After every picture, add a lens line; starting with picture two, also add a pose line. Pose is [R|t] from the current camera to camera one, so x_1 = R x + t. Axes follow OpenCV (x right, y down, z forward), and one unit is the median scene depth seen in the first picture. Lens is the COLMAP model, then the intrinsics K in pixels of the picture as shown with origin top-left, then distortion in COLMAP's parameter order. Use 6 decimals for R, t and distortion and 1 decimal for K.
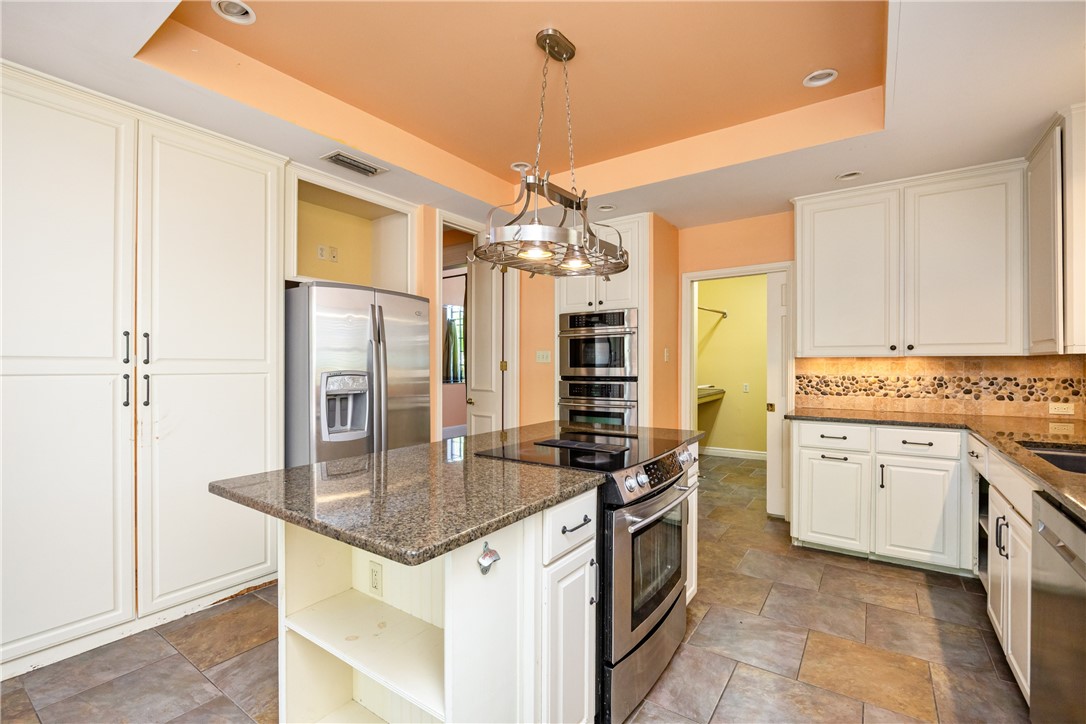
lens RADIAL K [[483.2, 0, 543.5], [0, 483.2, 366.7], [0, 0, 1]] dist [-0.003258, -0.000985]
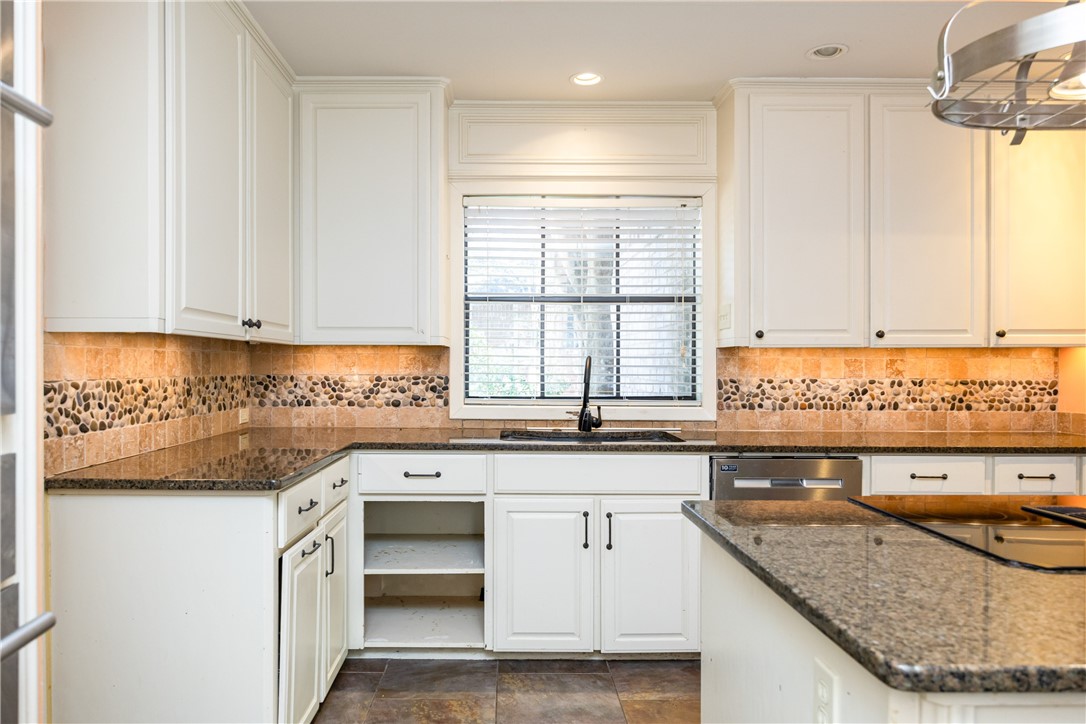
lens RADIAL K [[747.3, 0, 518.7], [0, 747.3, 363.2], [0, 0, 1]] dist [0.000162, 0.000095]
pose [[-0.572219, -0.000866, 0.820100, -0.109183], [-0.000478, 1.000000, 0.000723, 0.003036], [-0.820101, 0.000022, -0.572219, 1.094504]]
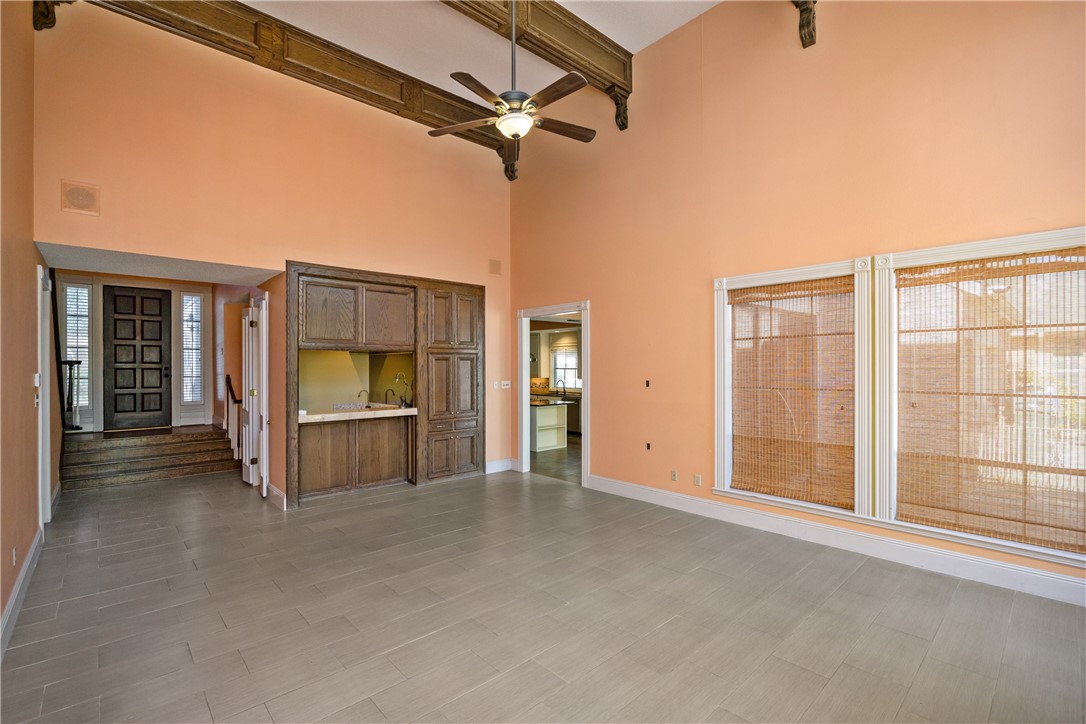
lens RADIAL K [[483.2, 0, 543.5], [0, 483.2, 366.7], [0, 0, 1]] dist [-0.003258, -0.000985]
pose [[0.228148, 0.001563, 0.973625, -2.734184], [0.001796, 0.999996, -0.002026, -0.092250], [-0.973625, 0.002211, 0.228145, -0.181349]]
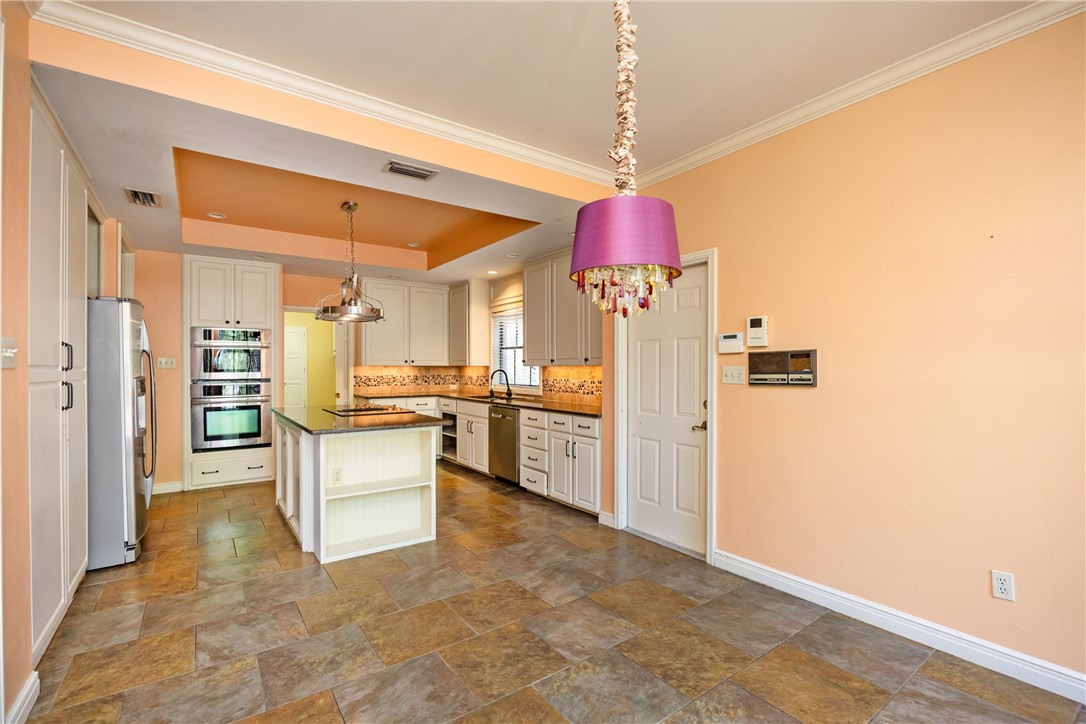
lens RADIAL K [[483.2, 0, 543.5], [0, 483.2, 366.7], [0, 0, 1]] dist [-0.003258, -0.000985]
pose [[0.337363, 0.001199, 0.941374, -0.937913], [0.000316, 0.999999, -0.001387, -0.012410], [-0.941375, 0.000765, 0.337362, -0.240660]]
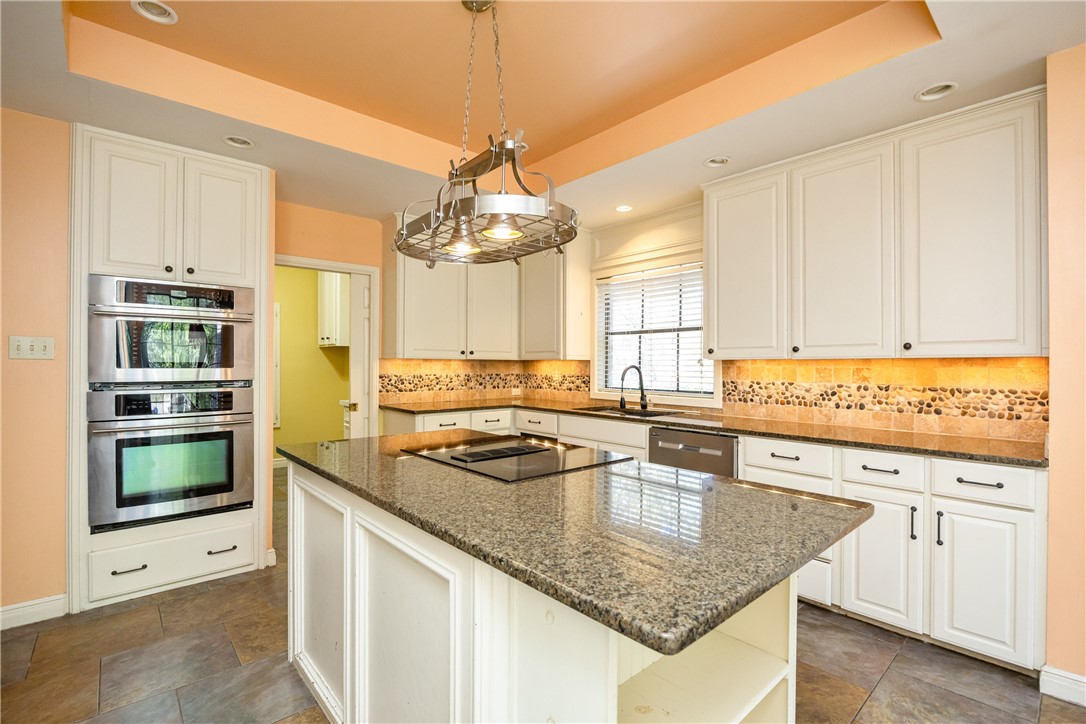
lens RADIAL K [[495.9, 0, 543.0], [0, 495.9, 362.0], [0, 0, 1]] dist [-0.001472, -0.000834]
pose [[0.233007, 0.007652, 0.972445, -0.488403], [-0.003404, 0.999969, -0.007053, -0.004164], [-0.972469, -0.001667, 0.233026, 0.418905]]
